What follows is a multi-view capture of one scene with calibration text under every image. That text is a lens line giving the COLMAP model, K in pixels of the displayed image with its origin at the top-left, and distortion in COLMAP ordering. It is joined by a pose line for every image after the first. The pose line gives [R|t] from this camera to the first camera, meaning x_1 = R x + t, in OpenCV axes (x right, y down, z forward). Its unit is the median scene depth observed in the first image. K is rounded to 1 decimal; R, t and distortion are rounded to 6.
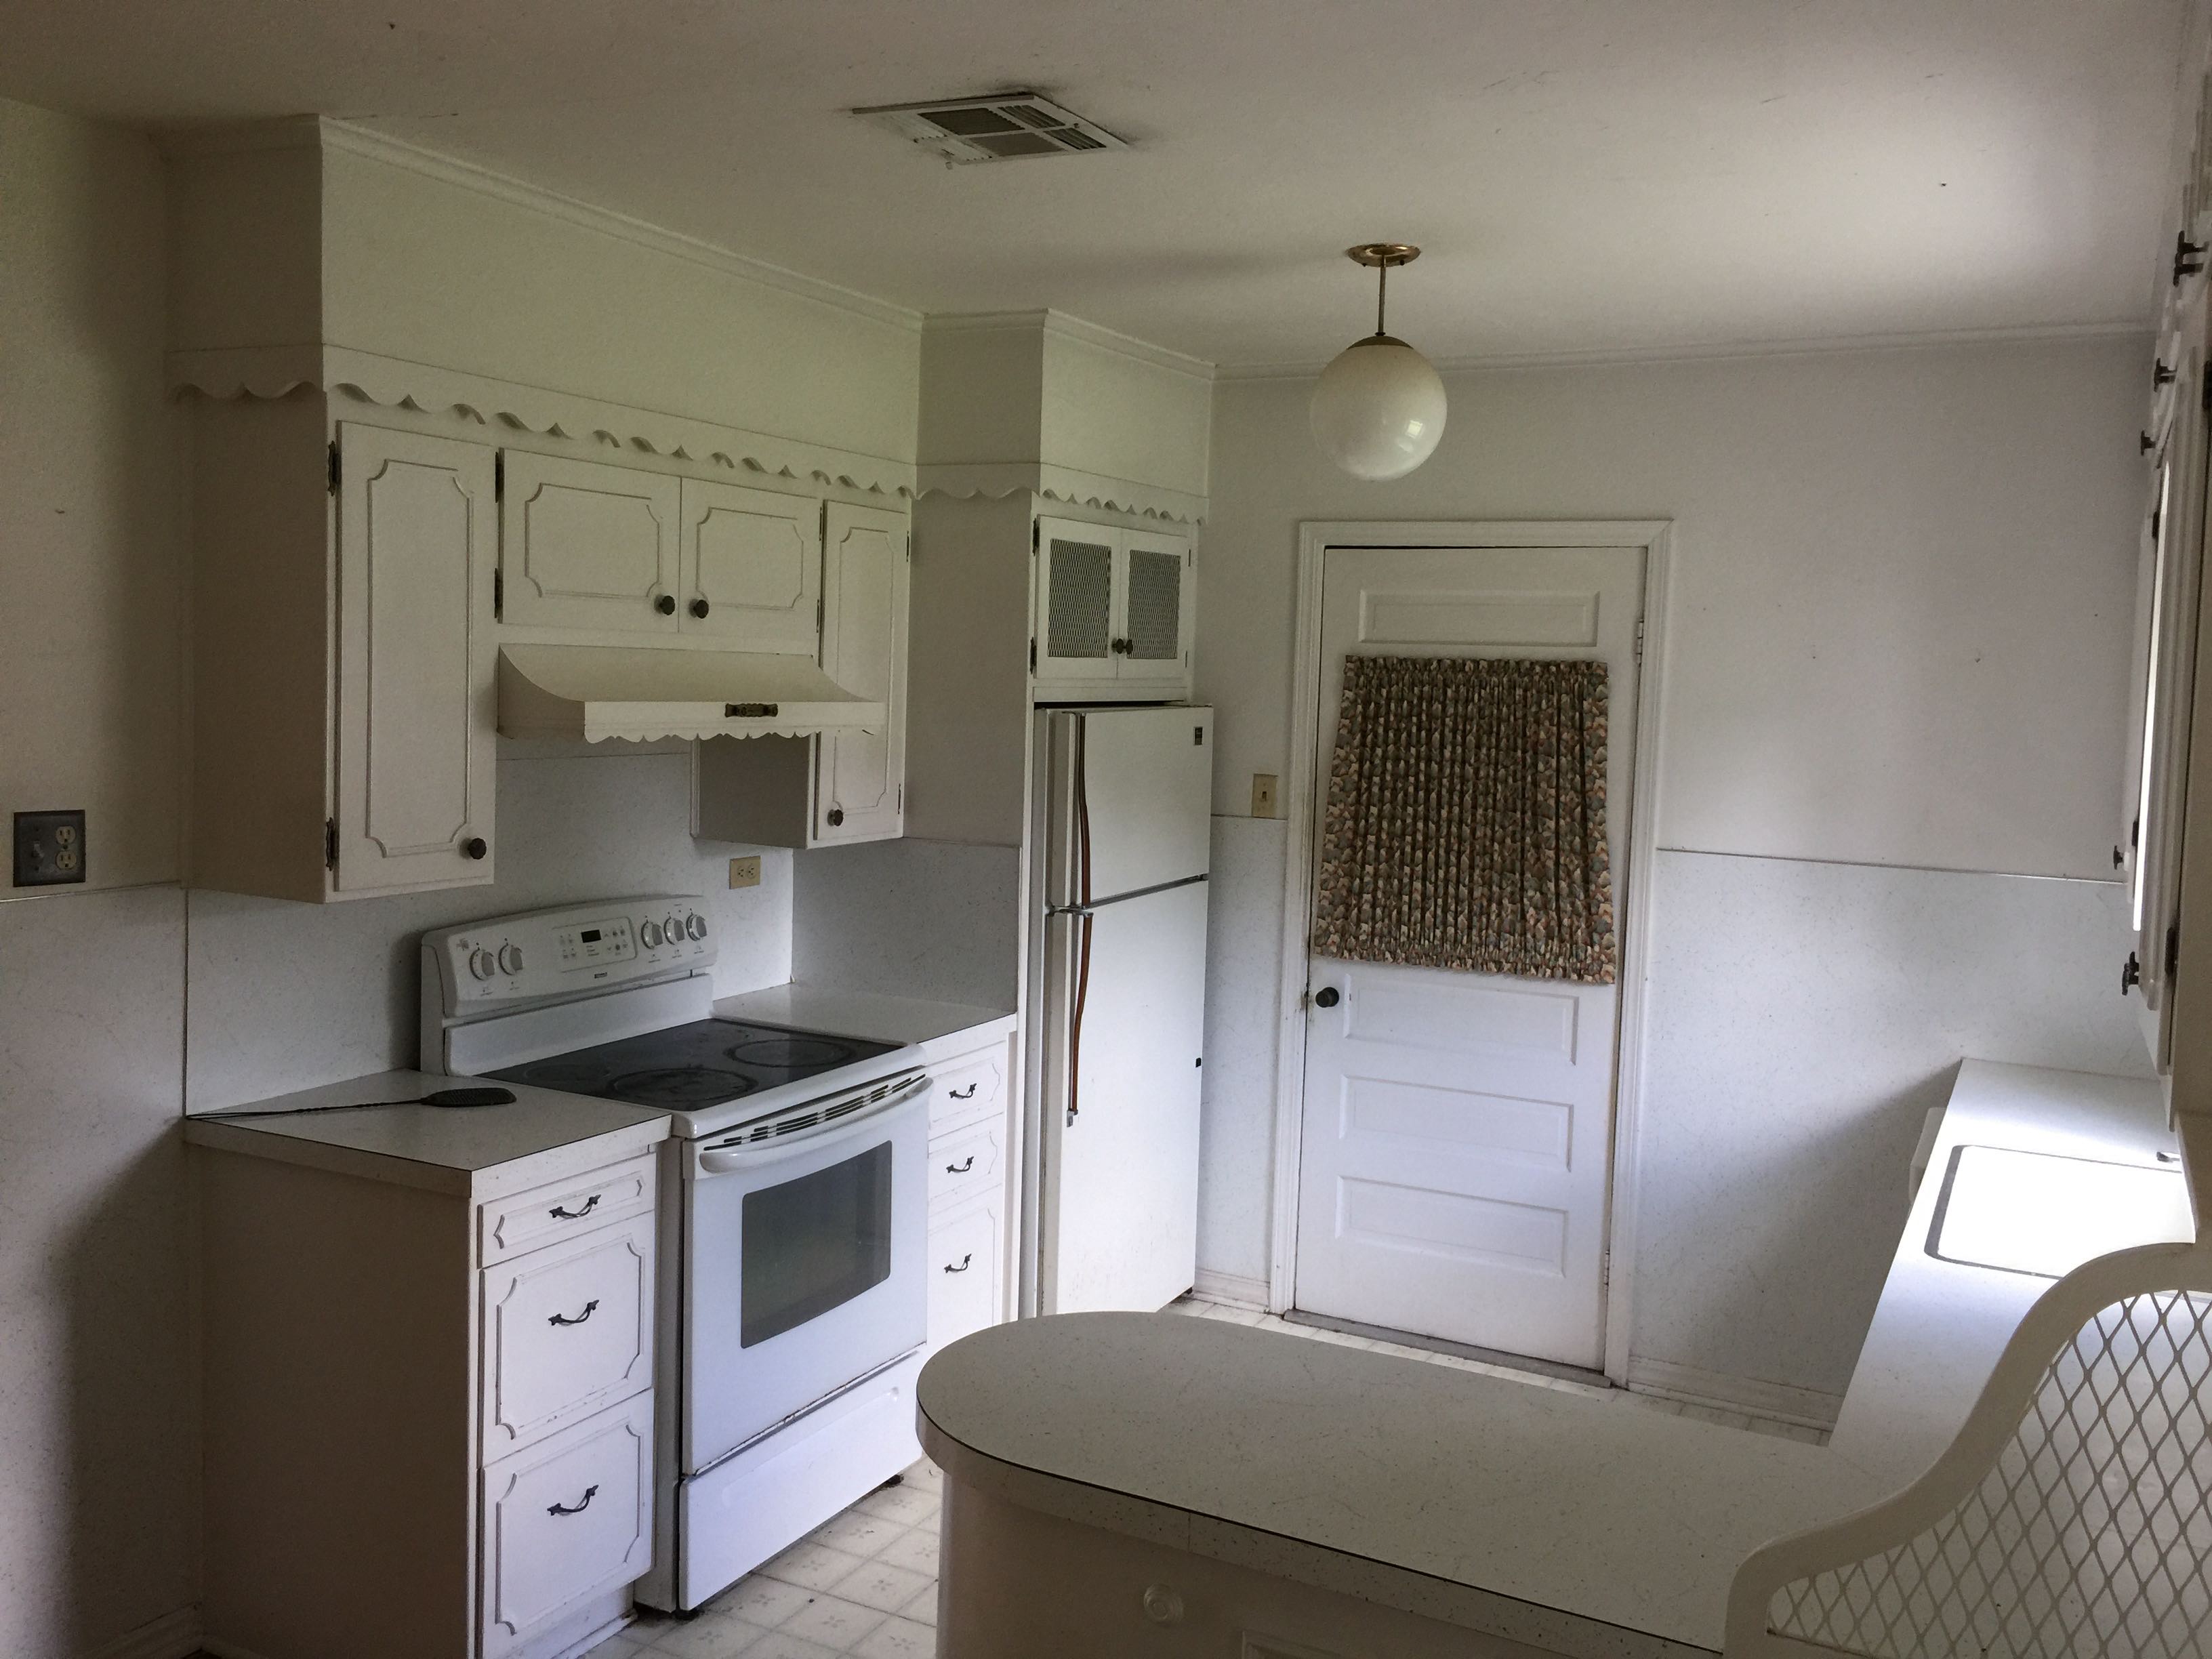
lens RADIAL K [[1914.7, 0, 1097.0], [0, 1914.7, 822.5], [0, 0, 1]] dist [0.003339, -0.000875]
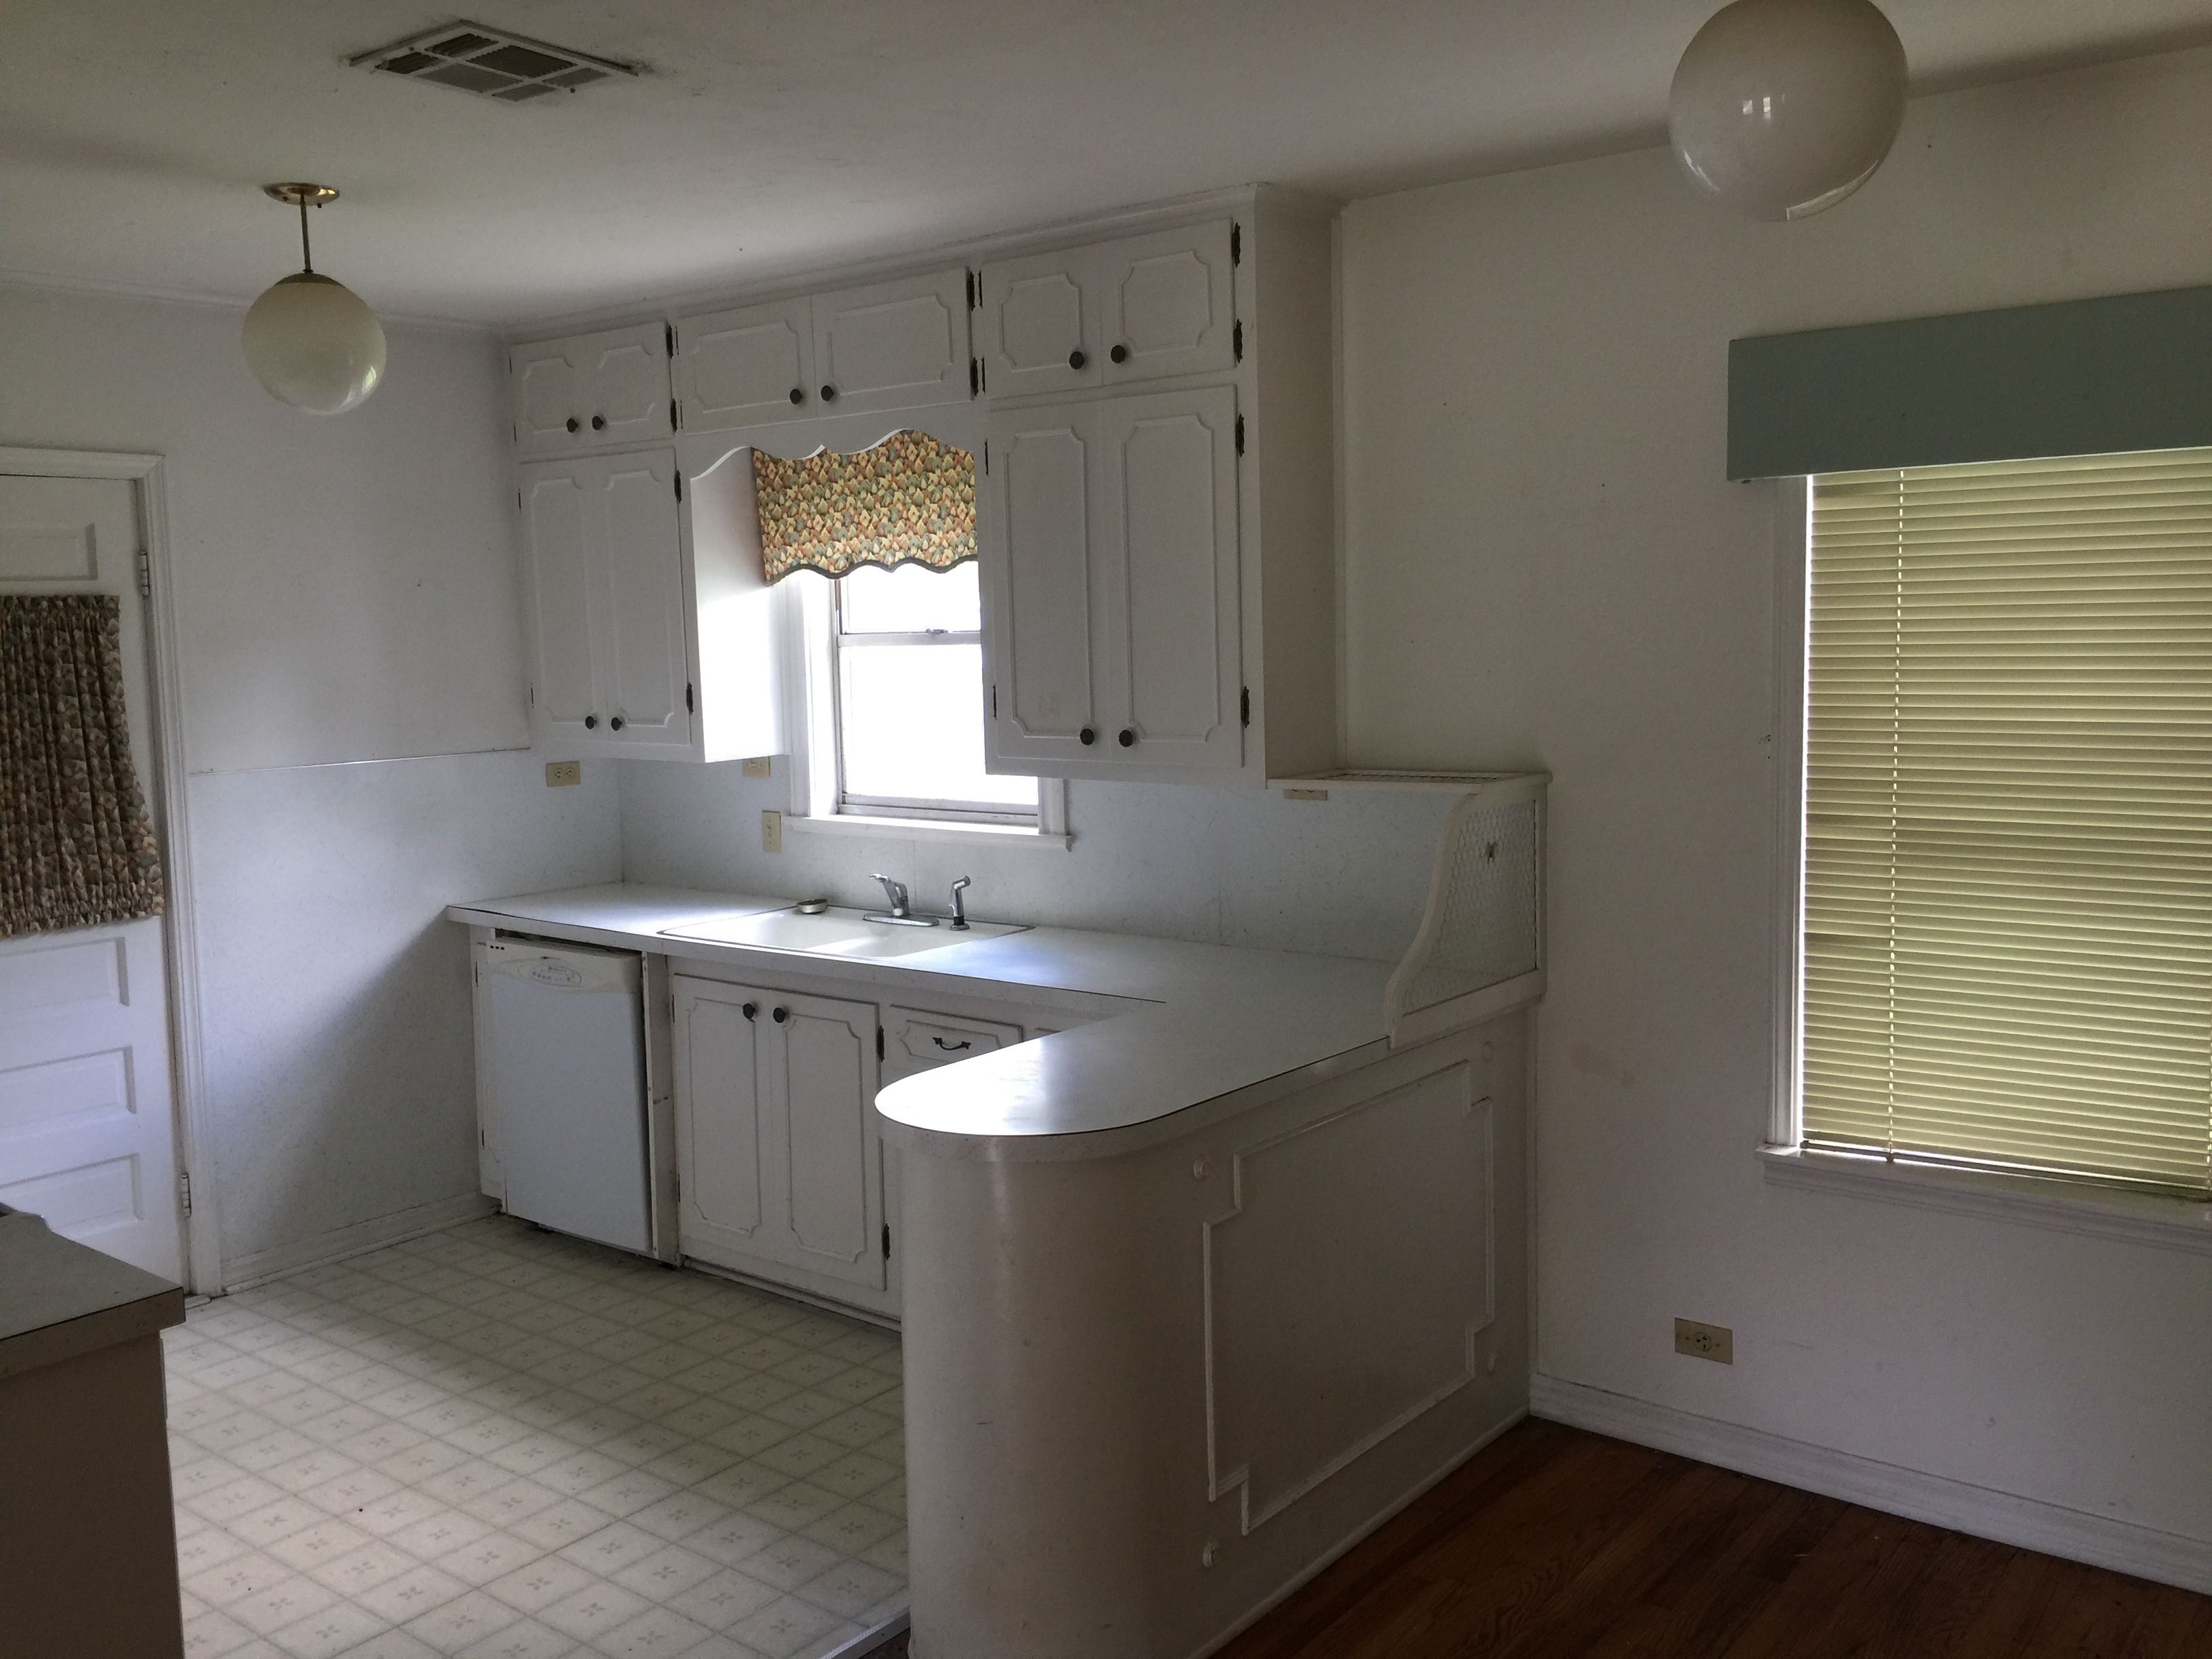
lens RADIAL K [[1914.7, 0, 1096.6], [0, 1914.7, 827.1], [0, 0, 1]] dist [0.003339, -0.000875]
pose [[0.163706, -0.142283, 0.976195, -0.626961], [0.103583, 0.986554, 0.126422, -0.037576], [-0.981056, 0.080421, 0.176243, 0.332479]]
